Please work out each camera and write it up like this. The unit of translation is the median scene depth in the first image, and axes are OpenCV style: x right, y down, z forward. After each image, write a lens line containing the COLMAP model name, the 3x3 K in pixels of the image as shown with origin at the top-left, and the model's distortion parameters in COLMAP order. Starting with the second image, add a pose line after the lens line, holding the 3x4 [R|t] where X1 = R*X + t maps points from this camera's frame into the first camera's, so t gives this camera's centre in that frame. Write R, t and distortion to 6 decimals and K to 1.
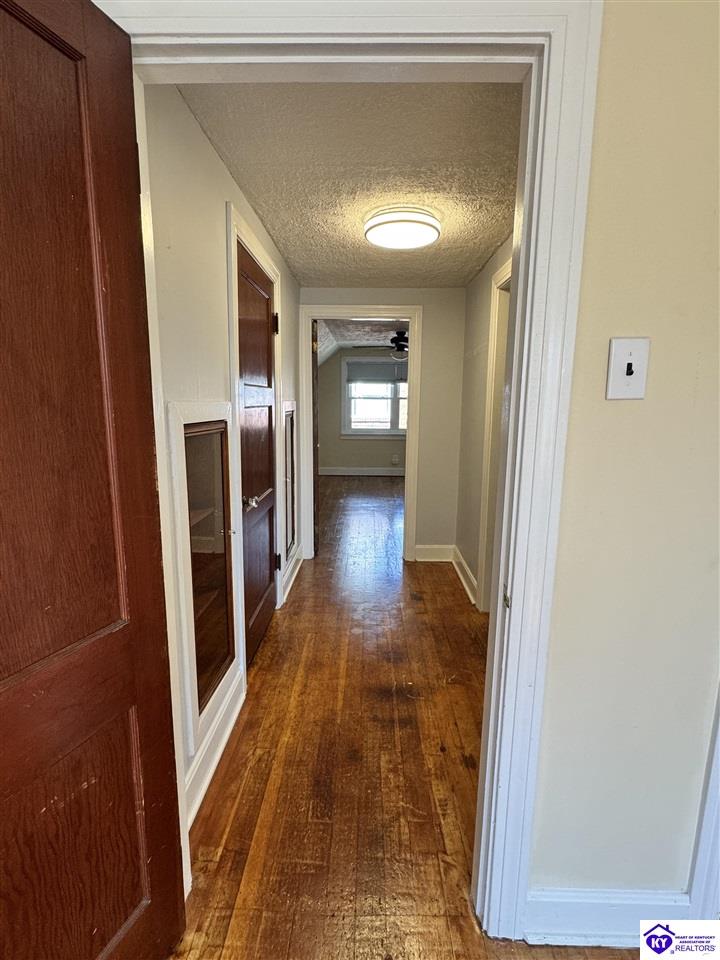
lens RADIAL K [[475.3, 0, 361.5], [0, 475.3, 480.5], [0, 0, 1]] dist [-0.002315, 0.000302]
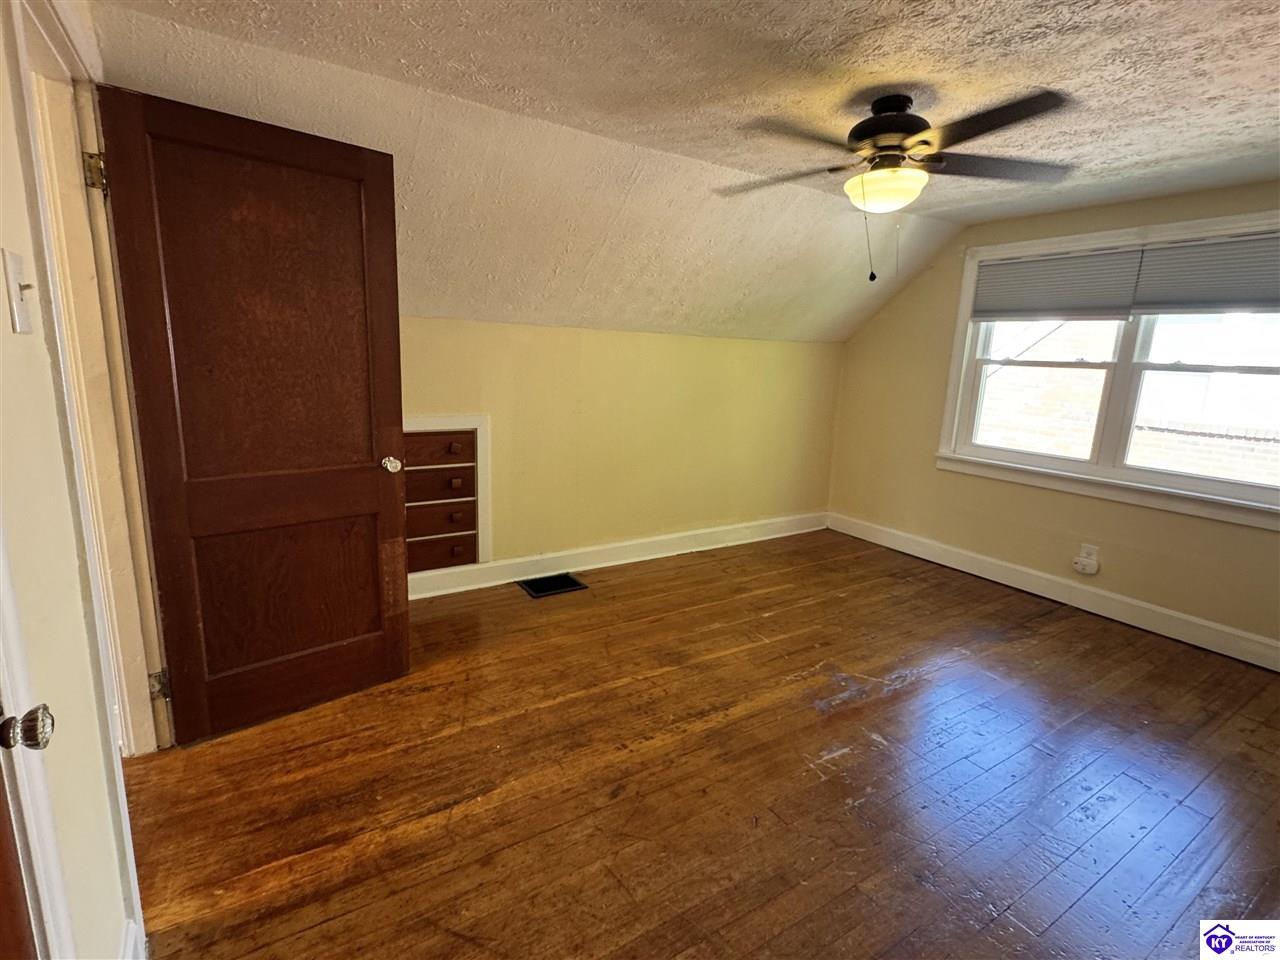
lens RADIAL K [[633.7, 0, 614.3], [0, 633.7, 486.2], [0, 0, 1]] dist [-0.002315, 0.000302]
pose [[0.545928, 0.188492, -0.816354, 0.237248], [-0.165805, 0.979400, 0.115258, -0.088593], [0.821262, 0.072433, 0.565935, 0.497863]]
